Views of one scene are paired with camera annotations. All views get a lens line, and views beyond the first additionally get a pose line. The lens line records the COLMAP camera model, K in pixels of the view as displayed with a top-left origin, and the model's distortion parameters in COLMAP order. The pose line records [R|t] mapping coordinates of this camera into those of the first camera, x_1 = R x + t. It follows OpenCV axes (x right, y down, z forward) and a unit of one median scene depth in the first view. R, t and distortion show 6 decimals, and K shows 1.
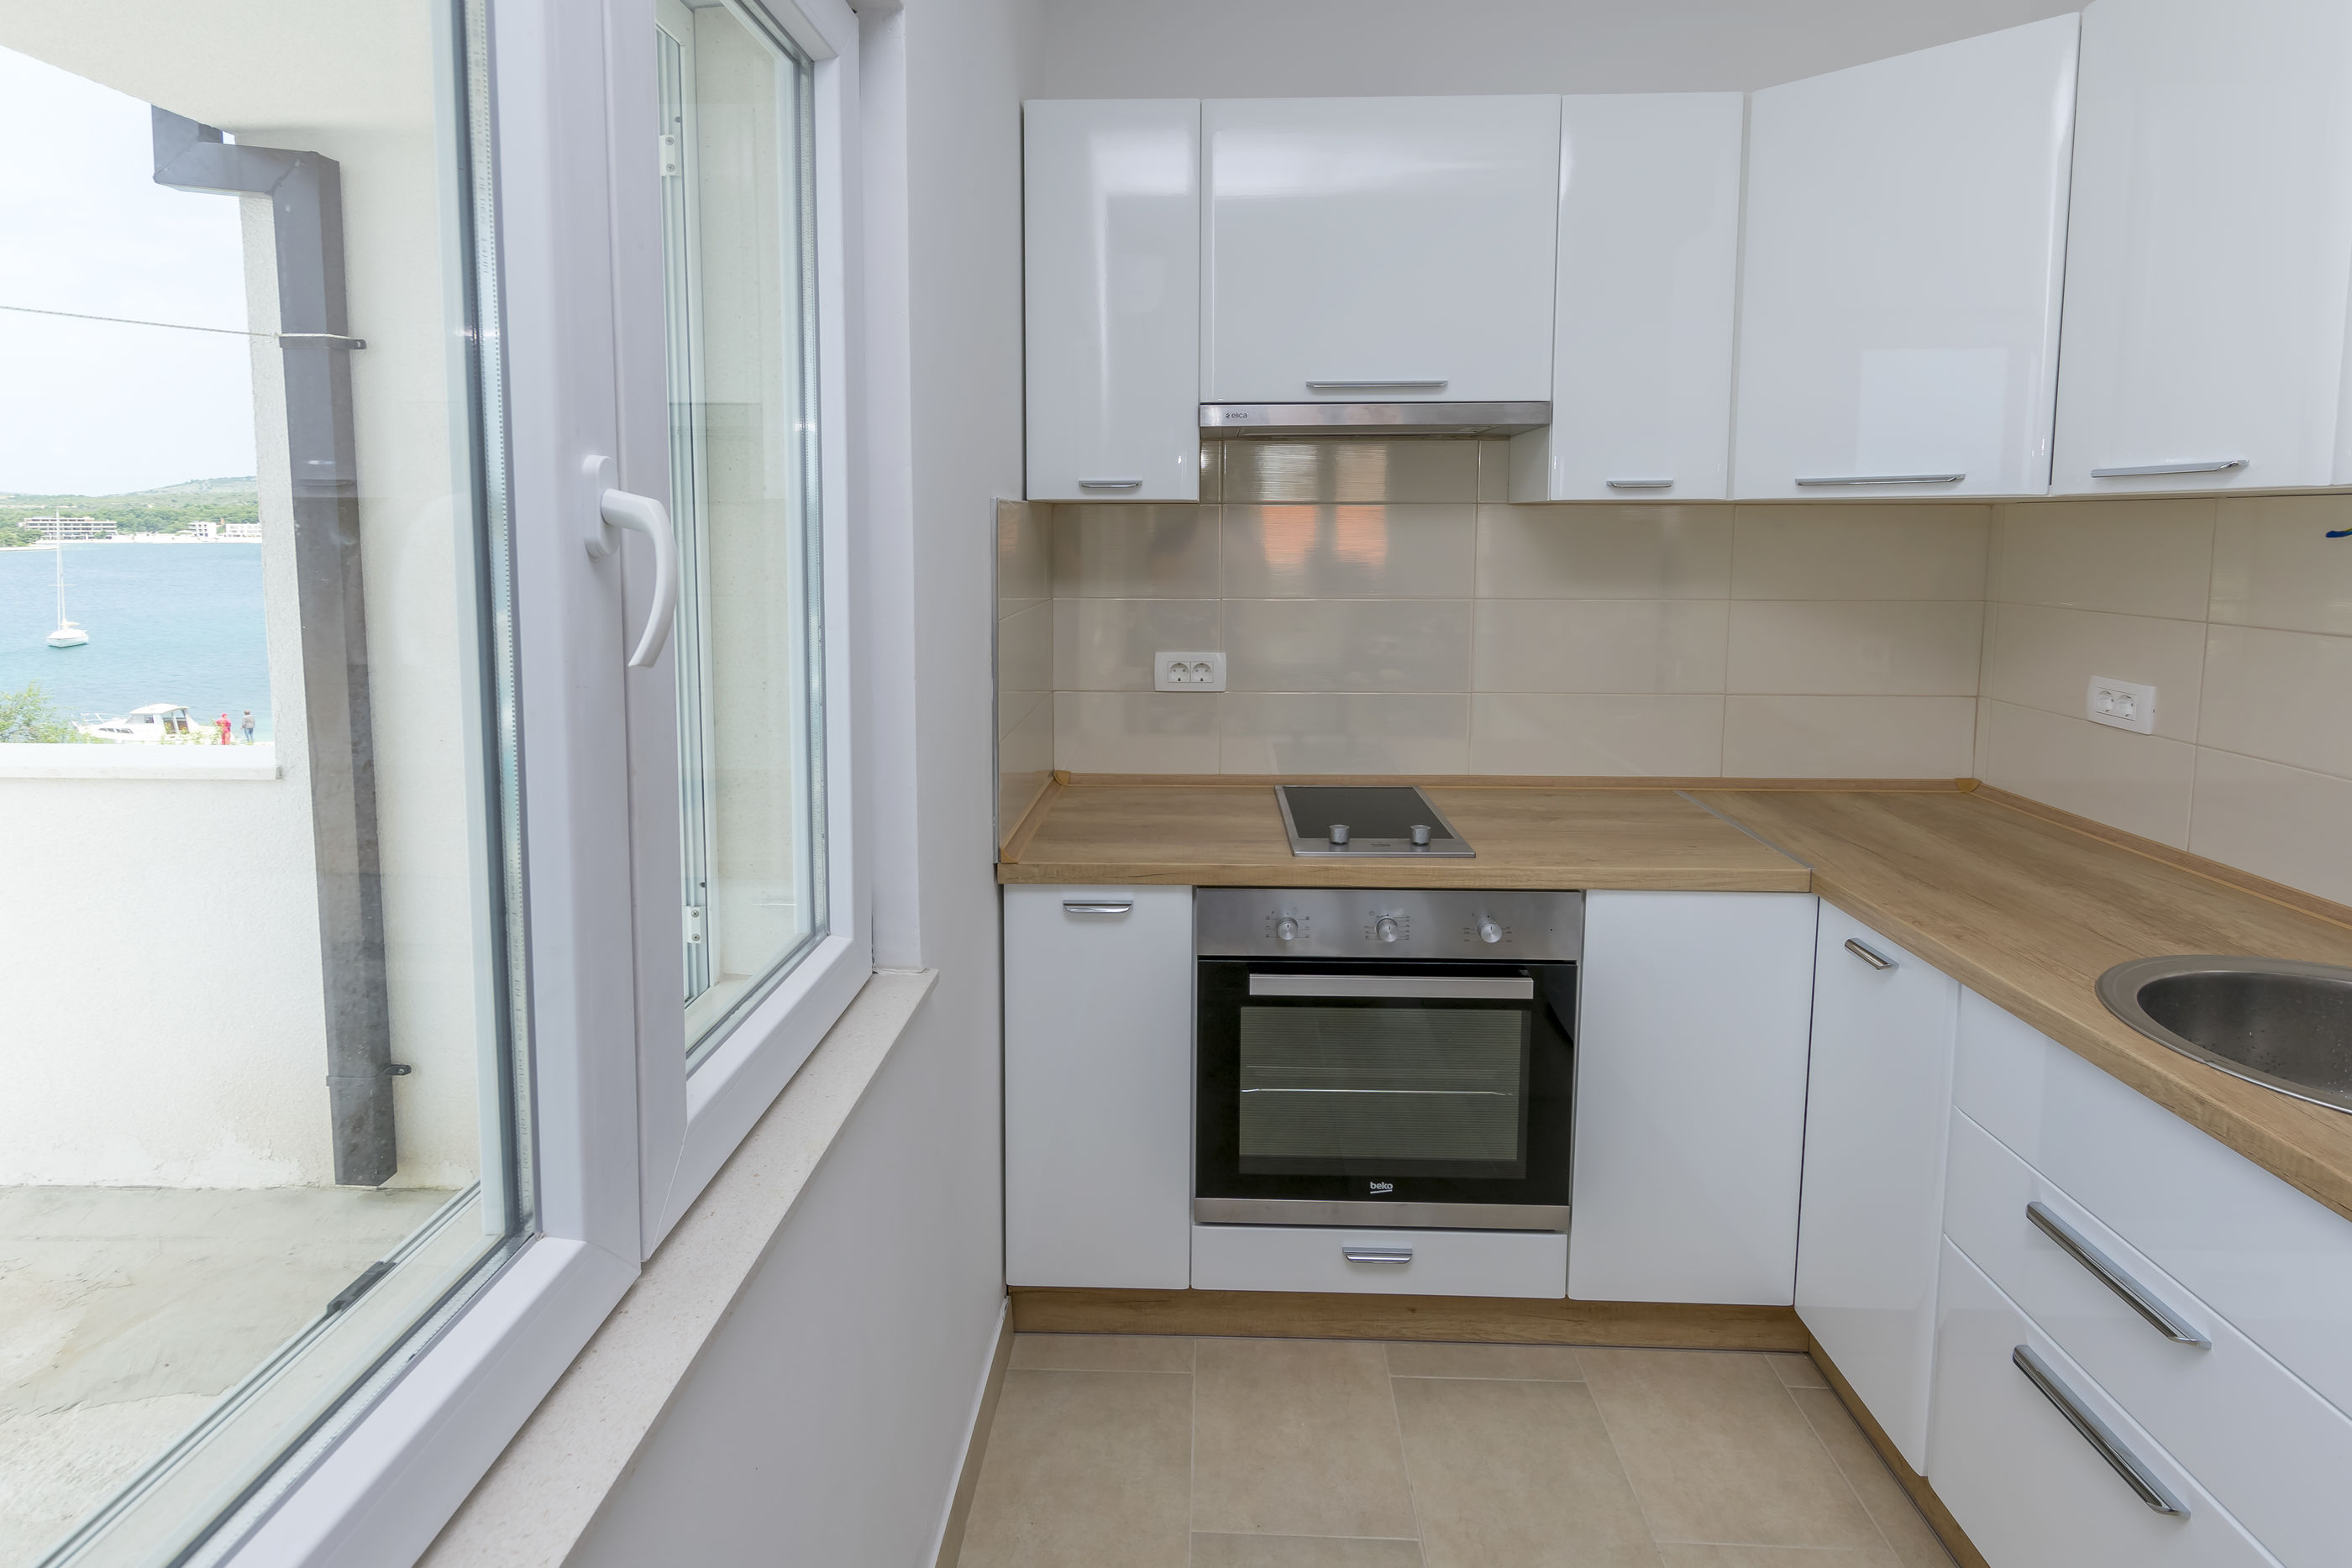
lens RADIAL K [[1252.4, 0, 1107.7], [0, 1252.4, 726.3], [0, 0, 1]] dist [0.005382, 0.000251]
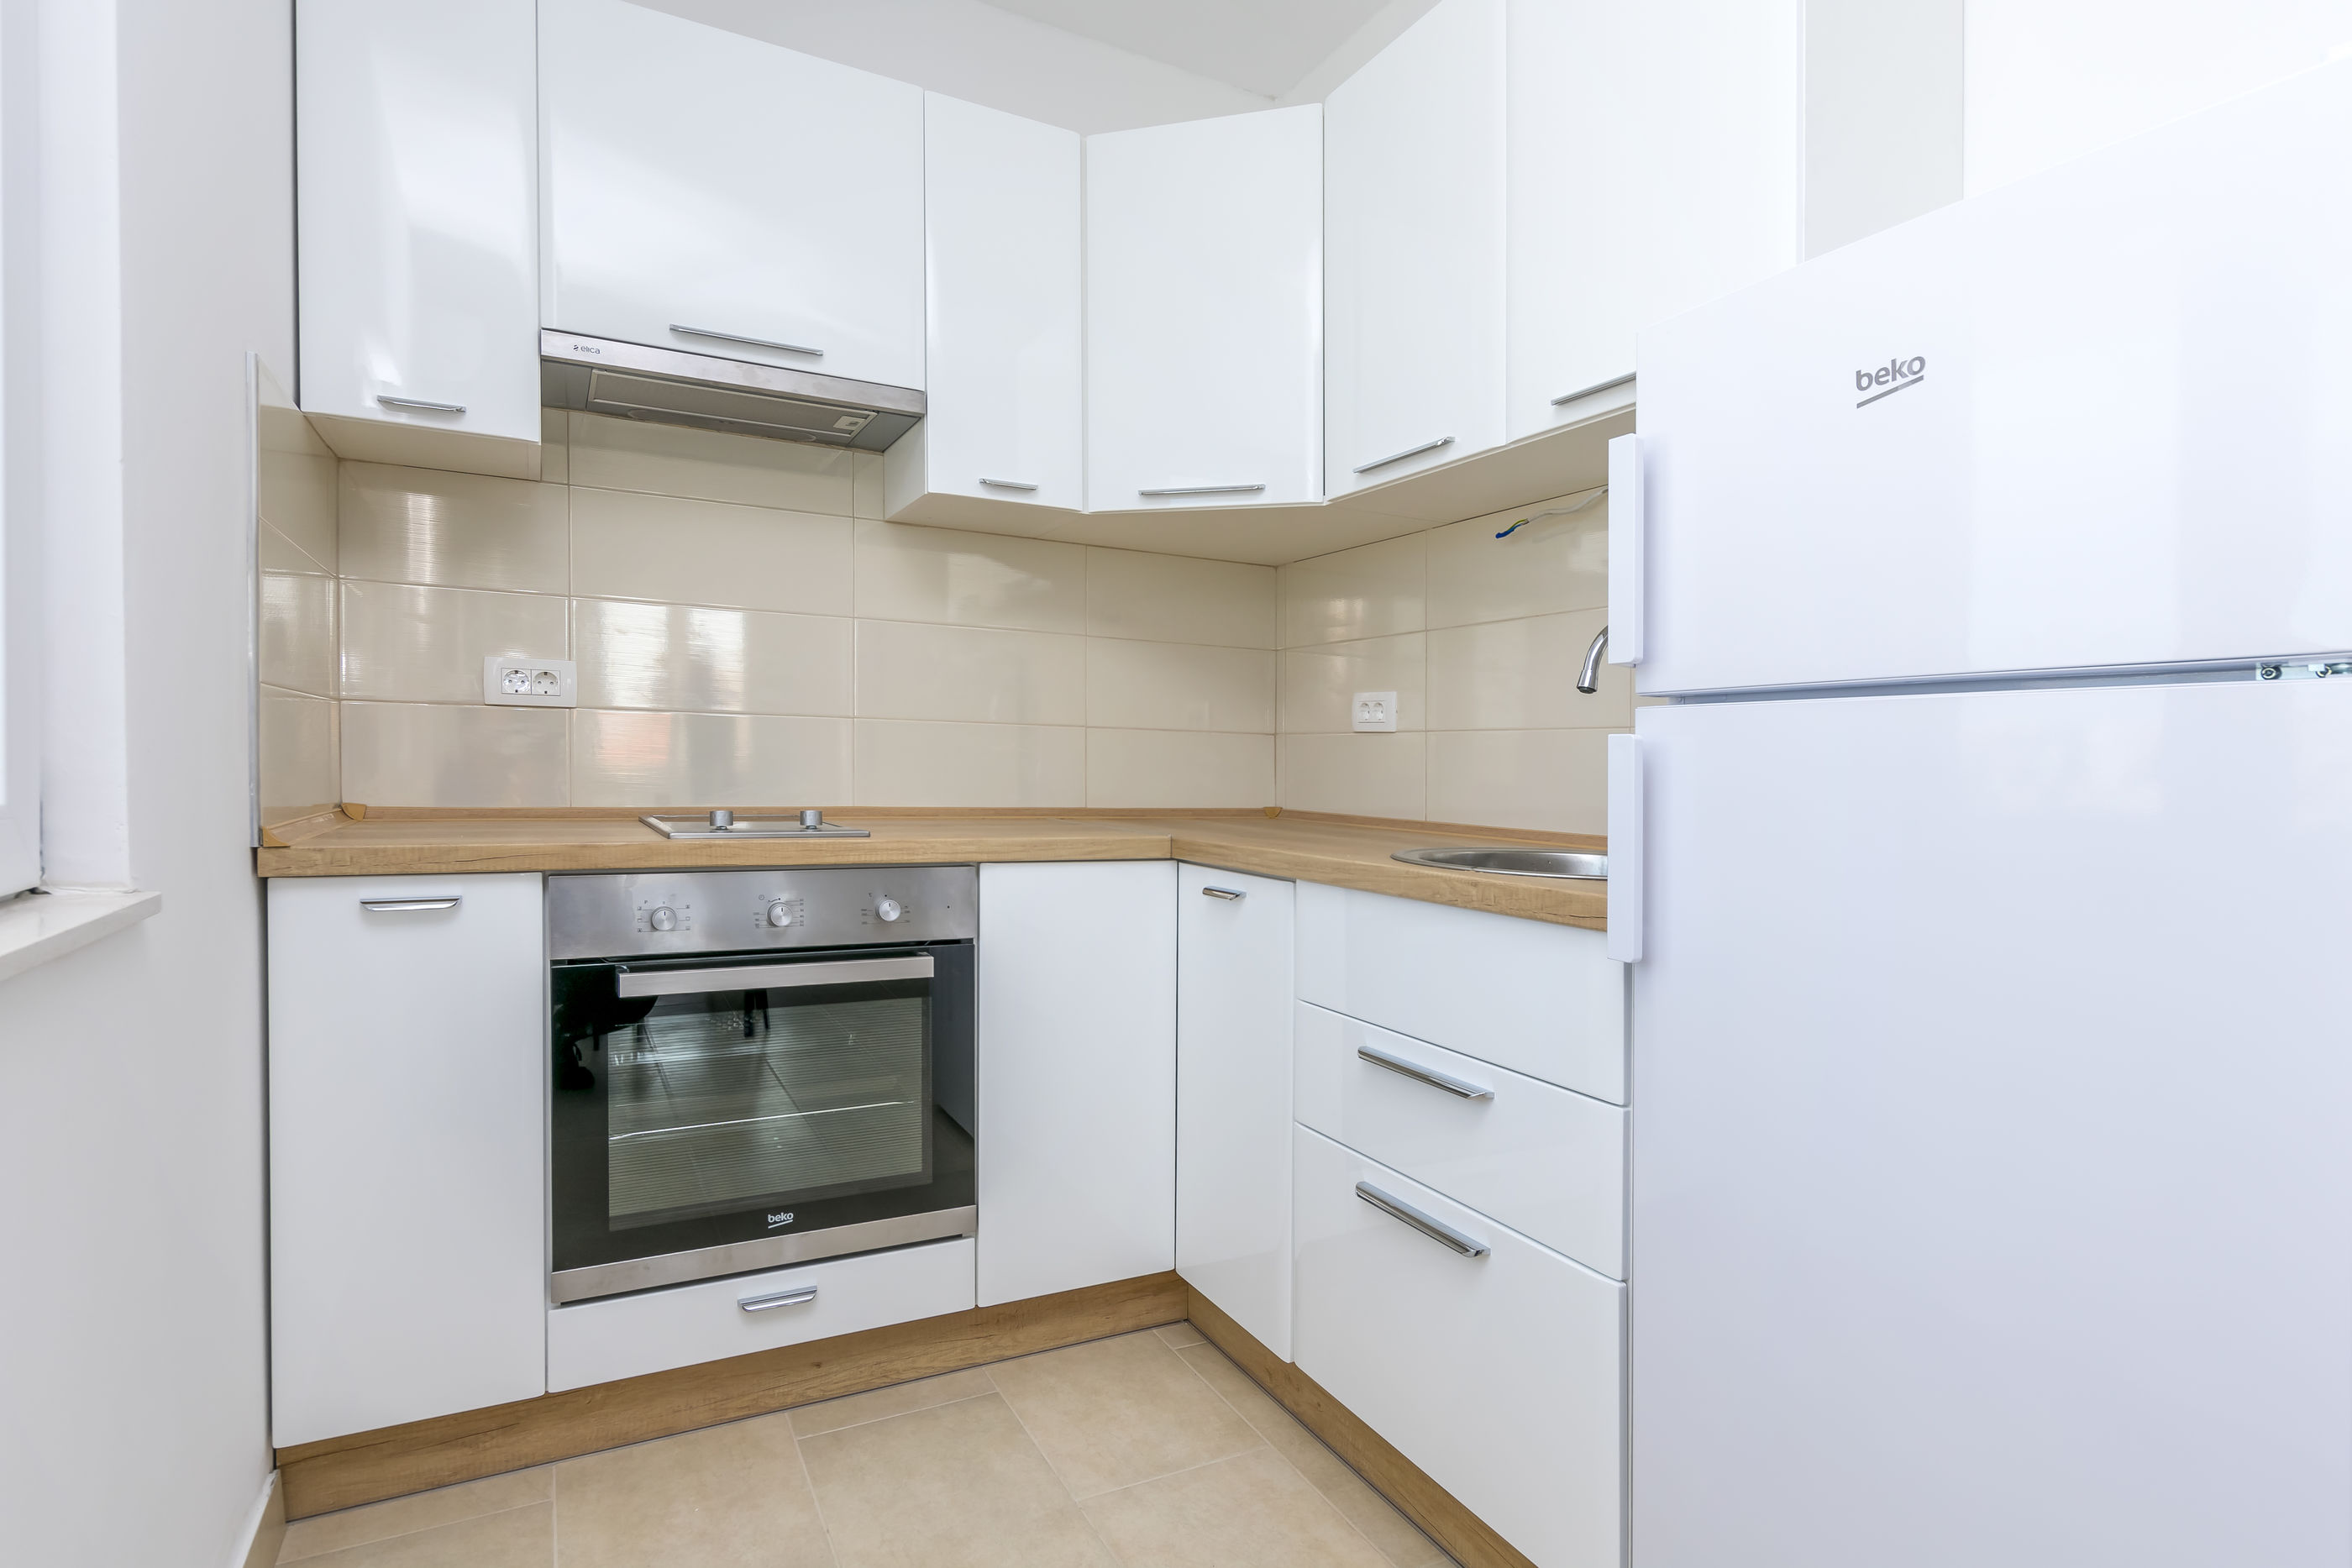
lens RADIAL K [[1267.9, 0, 1176.0], [0, 1267.9, 784.0], [0, 0, 1]] dist [-0.001913, -0.001319]
pose [[0.855274, -0.009126, 0.518096, -0.007973], [0.055958, 0.995624, -0.074838, 0.140494], [-0.515146, 0.092999, 0.852042, 0.046787]]
